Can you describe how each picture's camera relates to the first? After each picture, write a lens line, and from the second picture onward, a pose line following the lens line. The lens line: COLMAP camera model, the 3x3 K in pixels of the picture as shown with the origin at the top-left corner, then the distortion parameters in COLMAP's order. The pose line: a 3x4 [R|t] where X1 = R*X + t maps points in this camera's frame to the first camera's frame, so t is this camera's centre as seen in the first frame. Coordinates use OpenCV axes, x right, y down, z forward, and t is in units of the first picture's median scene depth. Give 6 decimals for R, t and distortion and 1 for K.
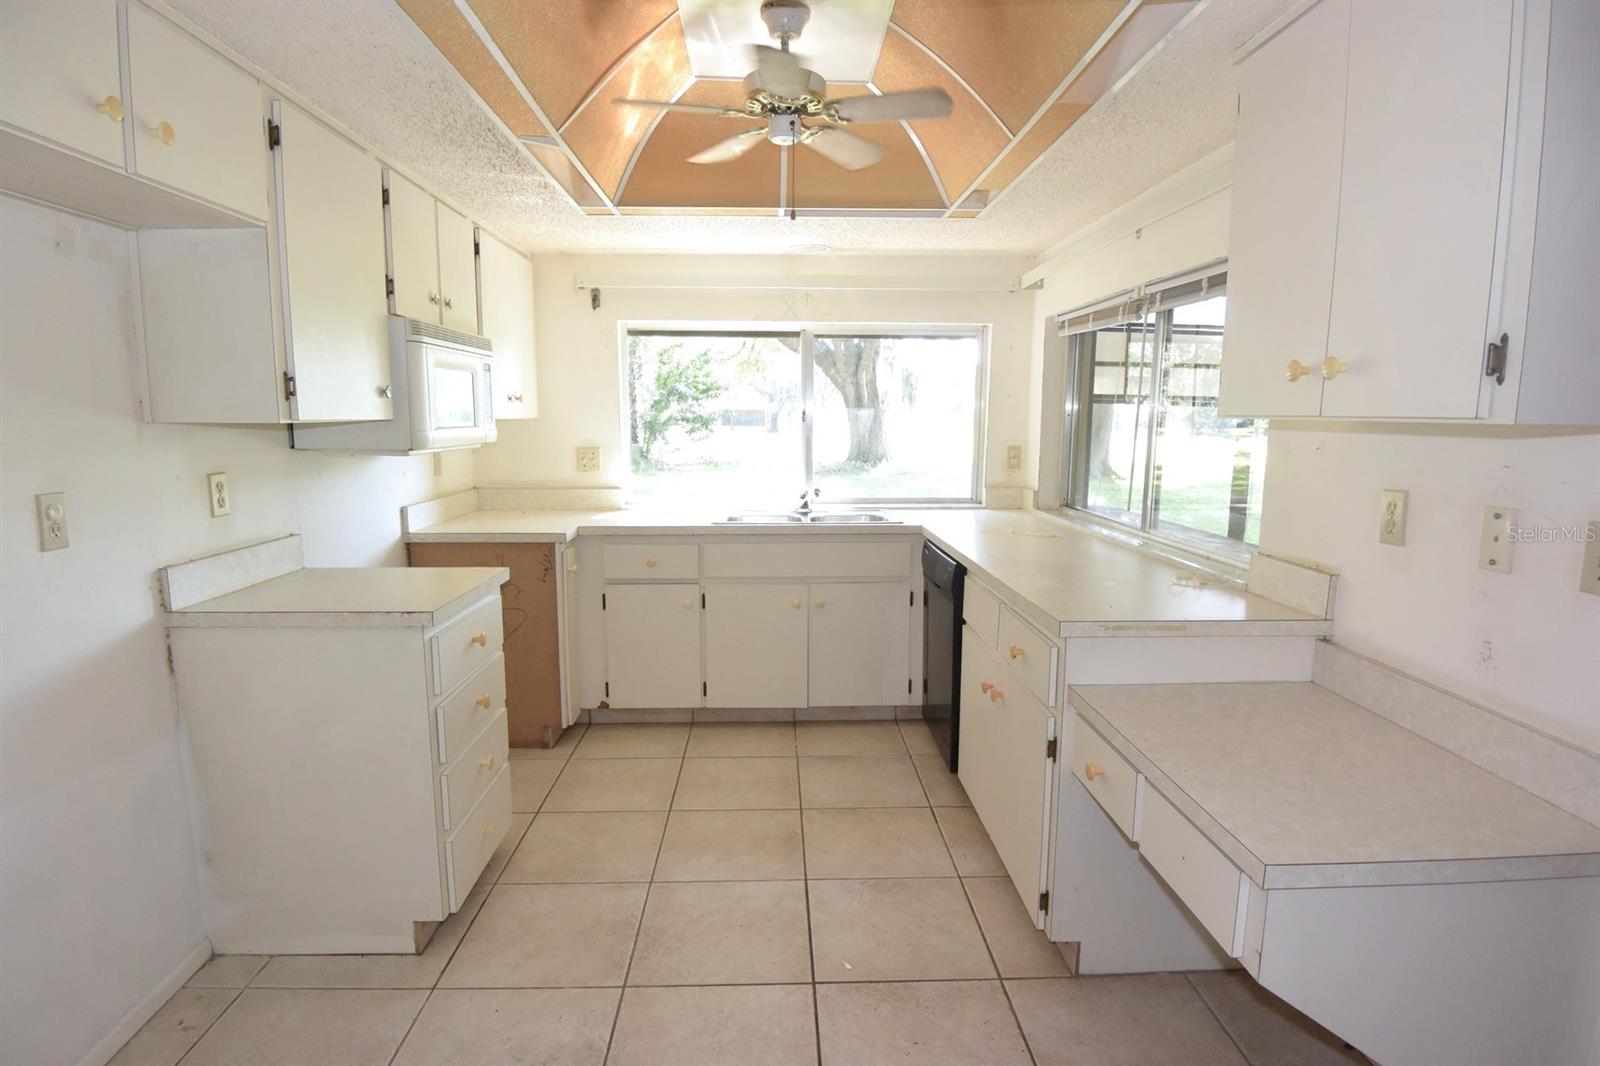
lens RADIAL K [[841.4, 0, 804.0], [0, 841.4, 543.8], [0, 0, 1]] dist [-0.007409, -0.019571]
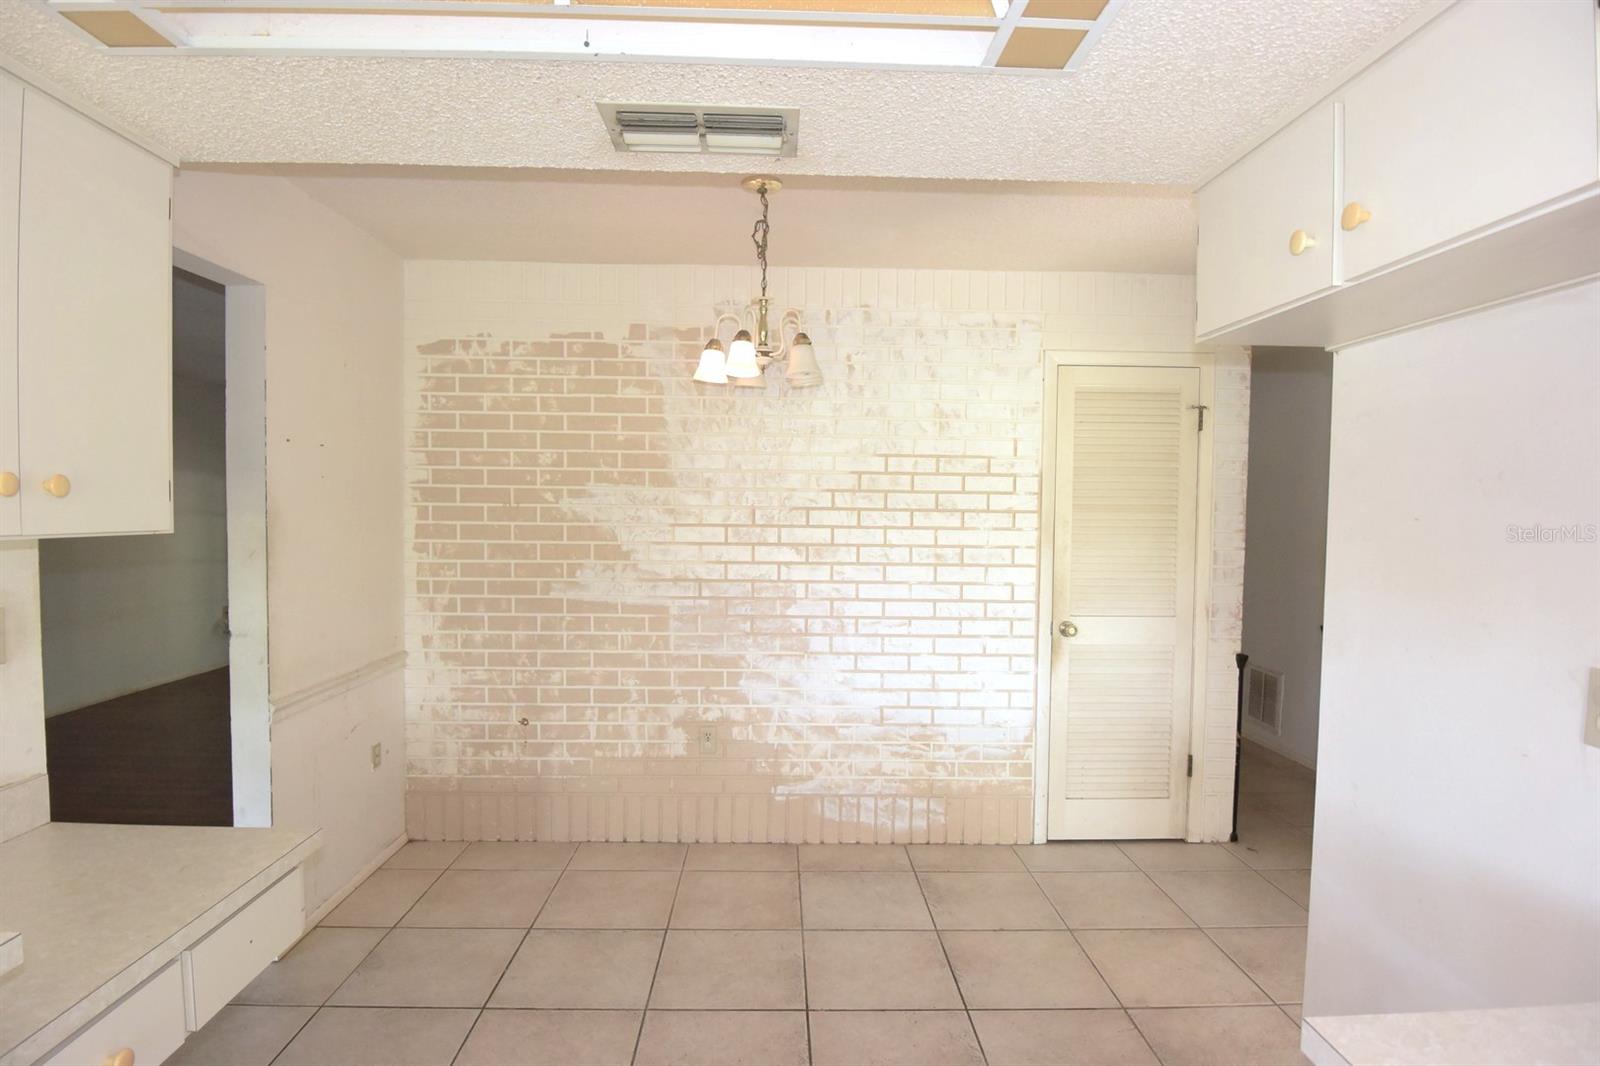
lens RADIAL K [[841.4, 0, 800.4], [0, 841.4, 539.7], [0, 0, 1]] dist [-0.007409, -0.019571]
pose [[-0.999820, -0.018748, -0.002772, -0.172356], [-0.018937, 0.982450, 0.185561, -0.244630], [-0.000756, 0.185580, -0.982629, 1.401717]]
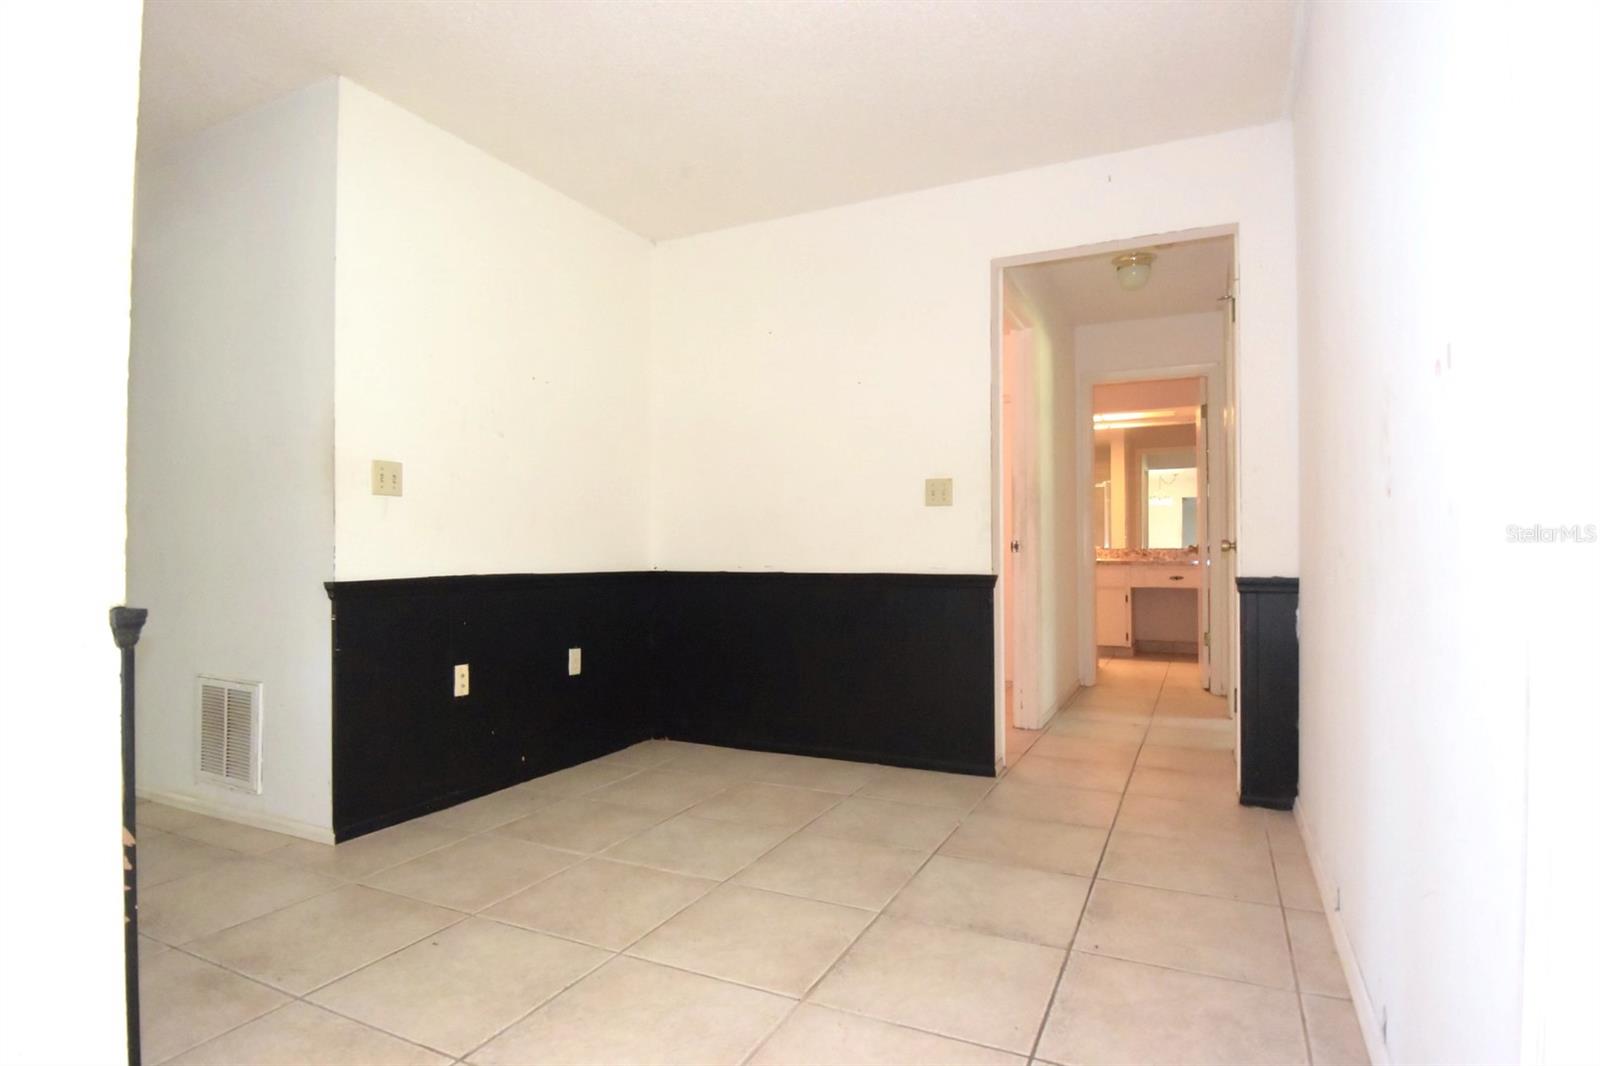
lens RADIAL K [[841.4, 0, 795.2], [0, 841.4, 547.4], [0, 0, 1]] dist [-0.007409, -0.019571]
pose [[-0.464682, -0.008137, -0.885440, -0.815891], [-0.131859, 0.989444, 0.060108, 0.168646], [0.875605, 0.144684, -0.460850, 0.393082]]
